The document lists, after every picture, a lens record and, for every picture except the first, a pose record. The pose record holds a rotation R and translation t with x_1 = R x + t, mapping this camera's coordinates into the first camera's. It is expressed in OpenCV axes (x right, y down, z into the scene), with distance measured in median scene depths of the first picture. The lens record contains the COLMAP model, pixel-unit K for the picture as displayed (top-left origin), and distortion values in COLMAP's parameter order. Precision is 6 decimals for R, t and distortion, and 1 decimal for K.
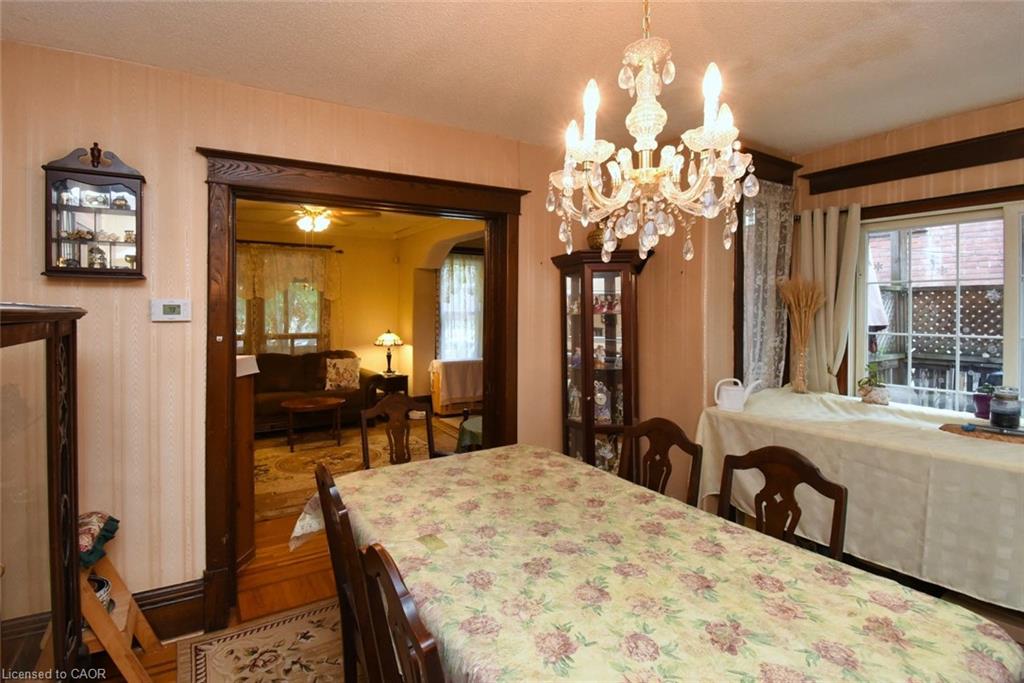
lens RADIAL K [[482.9, 0, 511.3], [0, 482.9, 302.2], [0, 0, 1]] dist [0.000189, -0.023727]
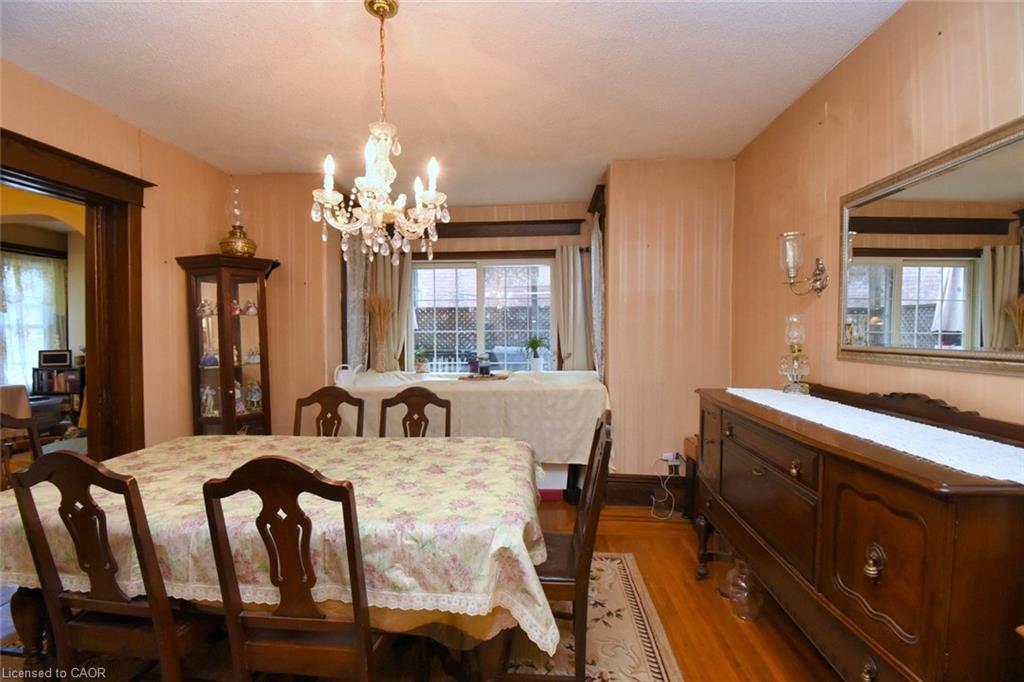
lens RADIAL K [[449.2, 0, 507.1], [0, 449.2, 344.6], [0, 0, 1]] dist [0.016973, -0.024458]
pose [[0.541538, -0.028071, 0.840207, -0.407921], [0.006889, 0.999557, 0.028955, 0.078127], [-0.840648, -0.009892, 0.541492, -0.082467]]
